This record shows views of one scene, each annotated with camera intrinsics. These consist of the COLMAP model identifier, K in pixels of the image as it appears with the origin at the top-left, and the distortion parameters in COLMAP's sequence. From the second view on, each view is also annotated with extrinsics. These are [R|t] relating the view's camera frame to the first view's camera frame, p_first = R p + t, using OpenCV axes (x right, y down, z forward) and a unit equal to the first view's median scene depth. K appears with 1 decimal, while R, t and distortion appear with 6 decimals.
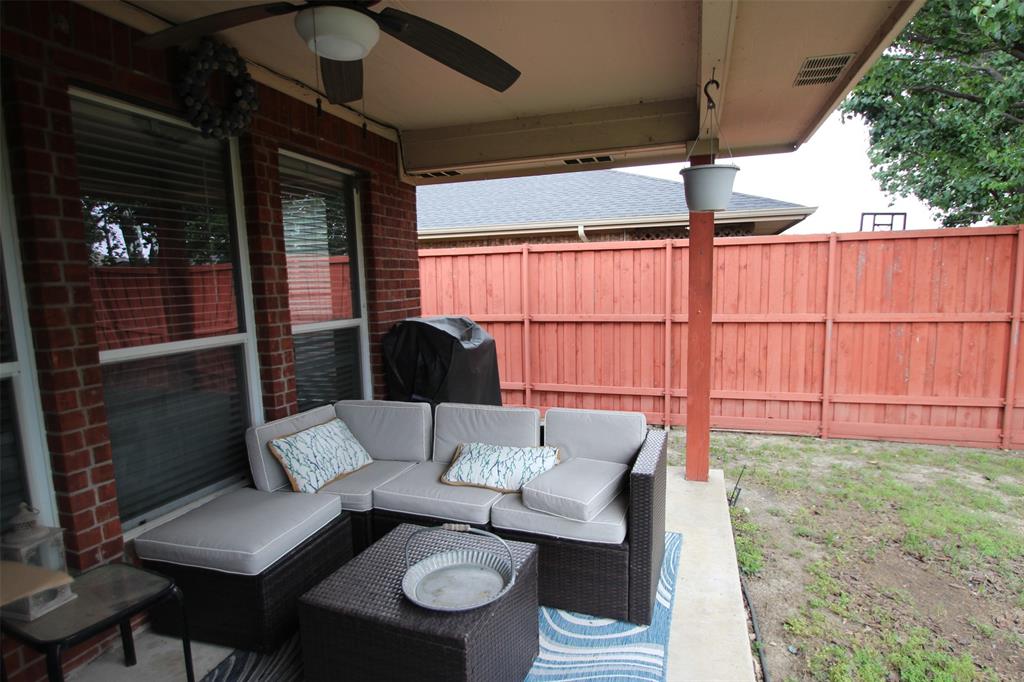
lens RADIAL K [[554.5, 0, 518.6], [0, 554.5, 347.4], [0, 0, 1]] dist [-0.005786, -0.011576]
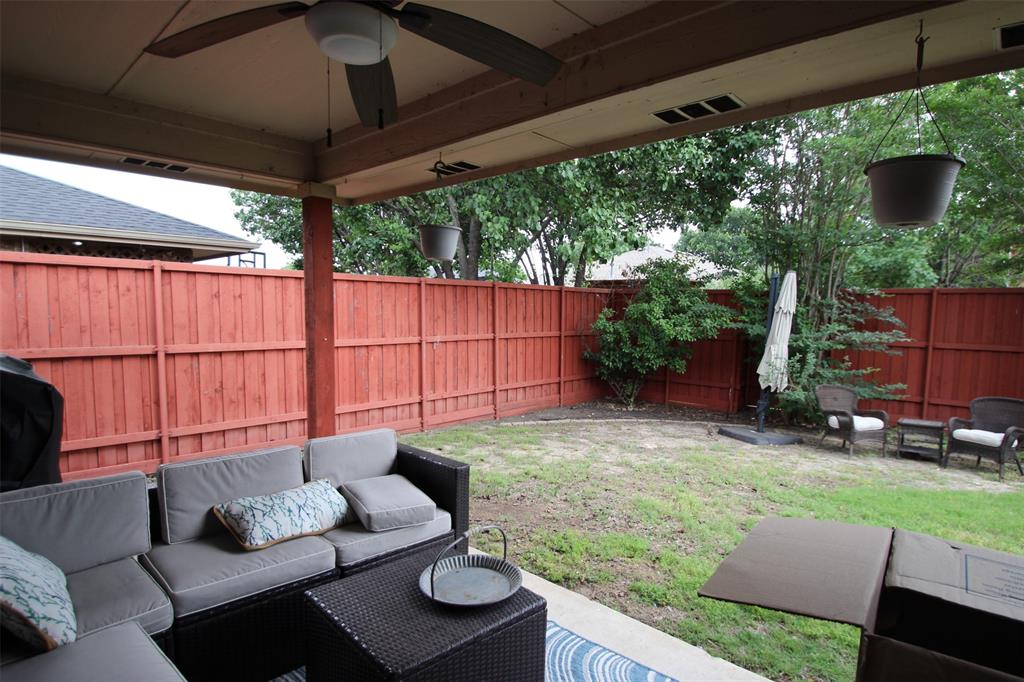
lens RADIAL K [[554.5, 0, 517.4], [0, 554.5, 348.5], [0, 0, 1]] dist [-0.005786, -0.011576]
pose [[0.435355, -0.033757, 0.899626, -0.301863], [0.079782, 0.996812, -0.001205, -0.009238], [-0.896717, 0.072298, 0.436660, 0.116879]]
